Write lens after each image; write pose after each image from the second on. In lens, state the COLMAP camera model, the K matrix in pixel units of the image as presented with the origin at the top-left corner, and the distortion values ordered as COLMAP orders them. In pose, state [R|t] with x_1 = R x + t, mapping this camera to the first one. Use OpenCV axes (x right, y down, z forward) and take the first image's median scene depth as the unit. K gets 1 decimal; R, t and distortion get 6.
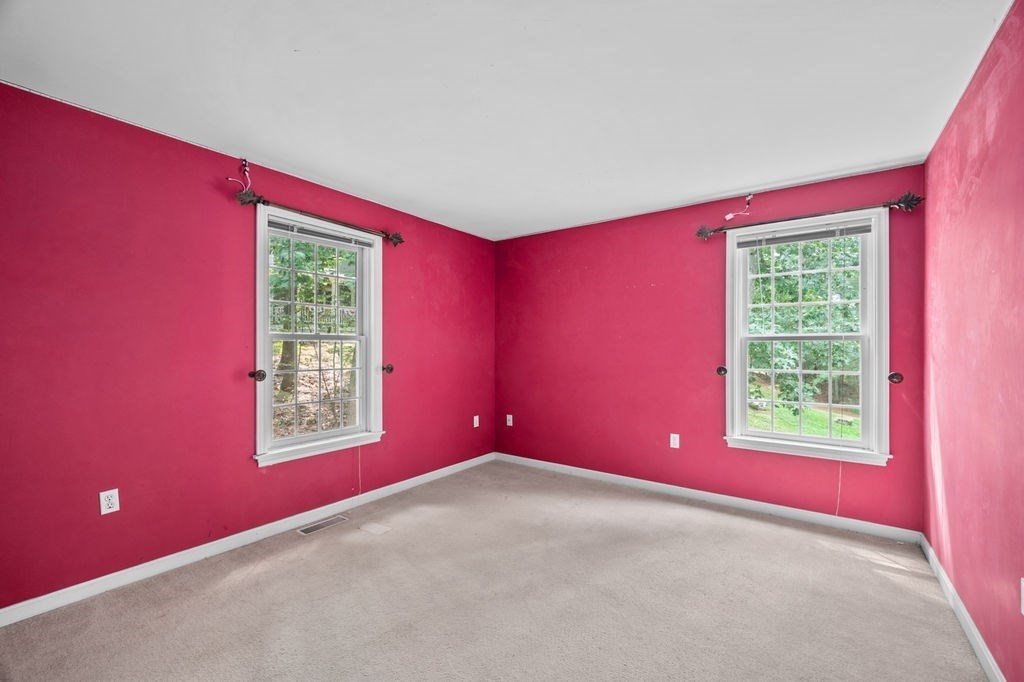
lens RADIAL K [[431.4, 0, 512.0], [0, 431.4, 341.0], [0, 0, 1]] dist [-0.001690, -0.000230]
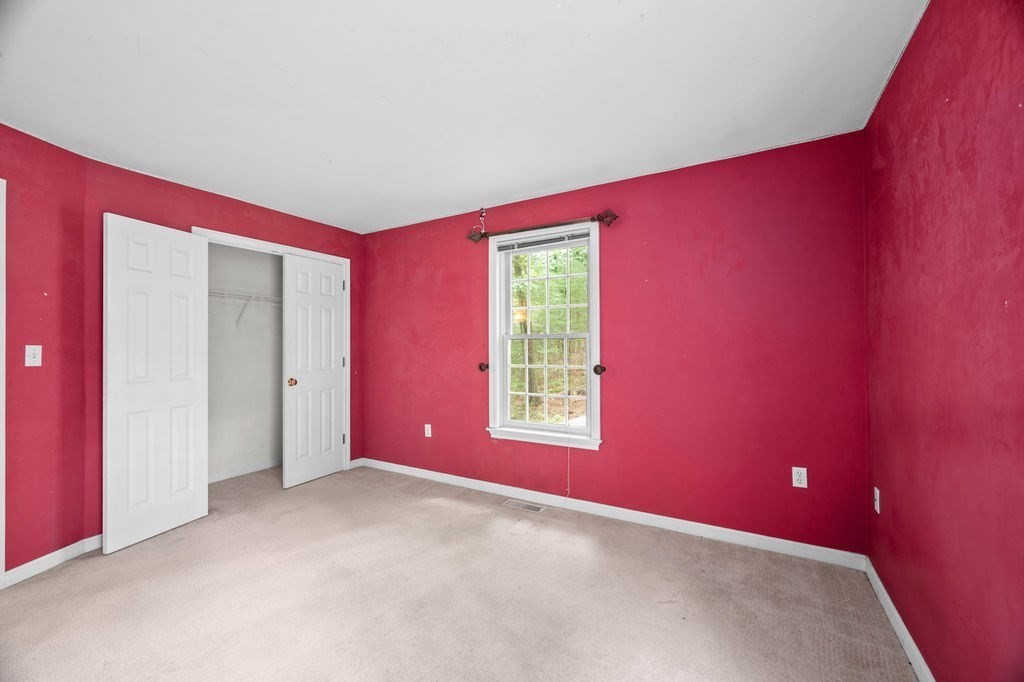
lens RADIAL K [[409.8, 0, 512.0], [0, 409.8, 341.0], [0, 0, 1]] dist [0.000559, 0.000072]
pose [[0.097880, -0.017667, -0.995041, 0.605786], [0.017006, 0.999726, -0.016077, 0.018970], [0.995053, -0.015348, 0.098154, 0.858798]]
